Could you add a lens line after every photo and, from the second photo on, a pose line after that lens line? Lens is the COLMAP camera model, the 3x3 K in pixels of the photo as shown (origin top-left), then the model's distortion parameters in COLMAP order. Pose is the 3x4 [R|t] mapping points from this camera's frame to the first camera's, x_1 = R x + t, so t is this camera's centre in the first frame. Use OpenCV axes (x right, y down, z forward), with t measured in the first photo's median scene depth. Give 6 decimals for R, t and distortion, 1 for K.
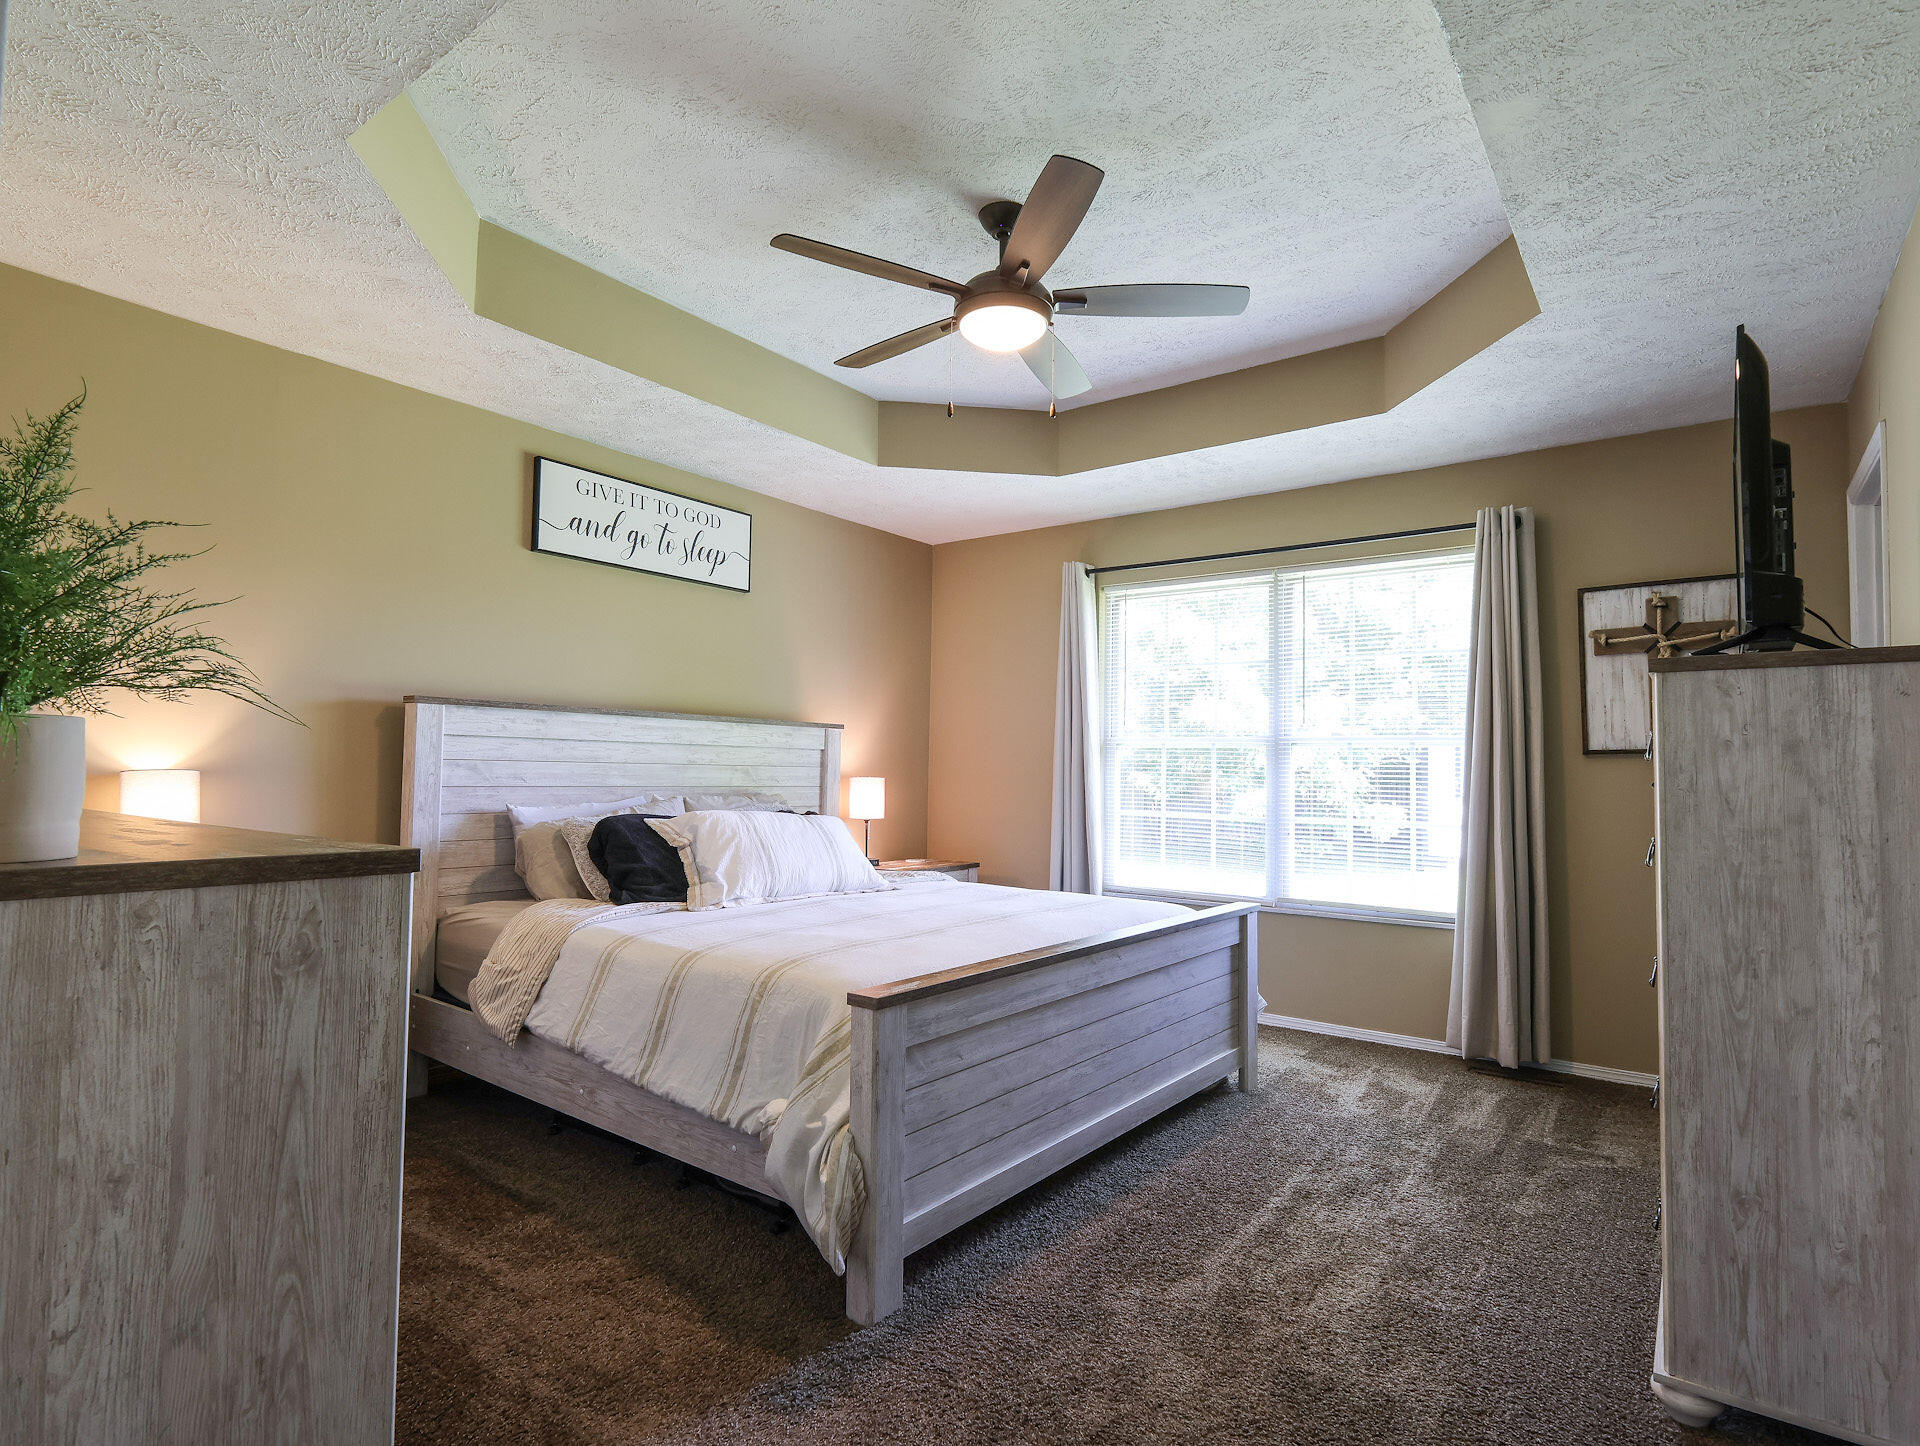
lens RADIAL K [[1046.3, 0, 962.1], [0, 1046.3, 727.0], [0, 0, 1]] dist [0.042895, -0.000545]
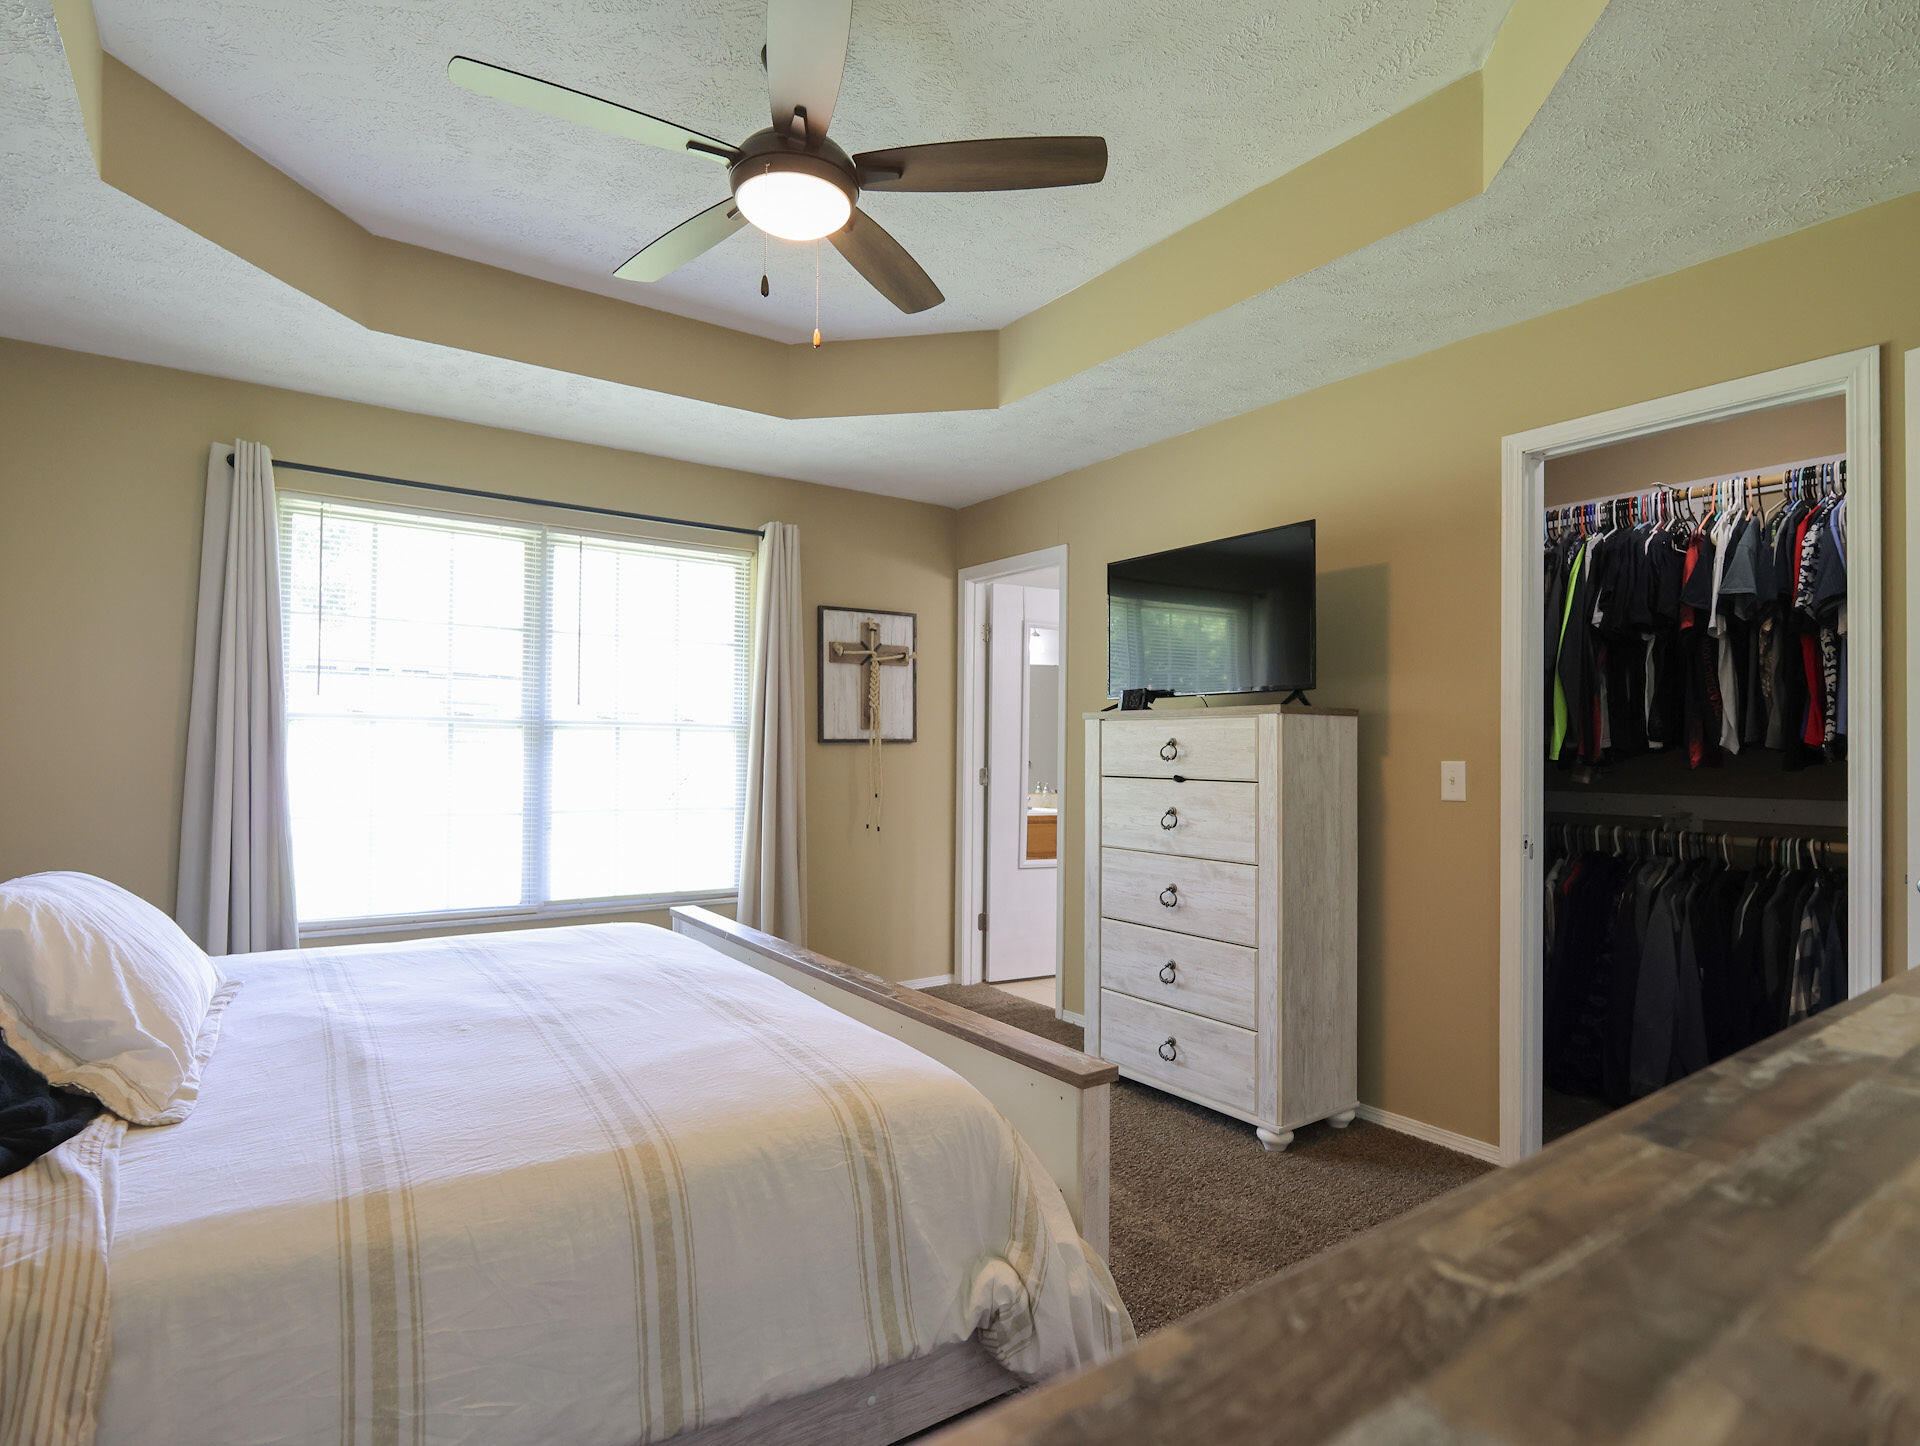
lens RADIAL K [[1046.3, 0, 960.9], [0, 1046.3, 728.0], [0, 0, 1]] dist [0.042895, -0.000545]
pose [[0.288503, 0.004187, 0.957470, -0.523749], [-0.042238, 0.999073, 0.008358, -0.007722], [-0.956547, -0.042853, 0.288412, 0.504160]]
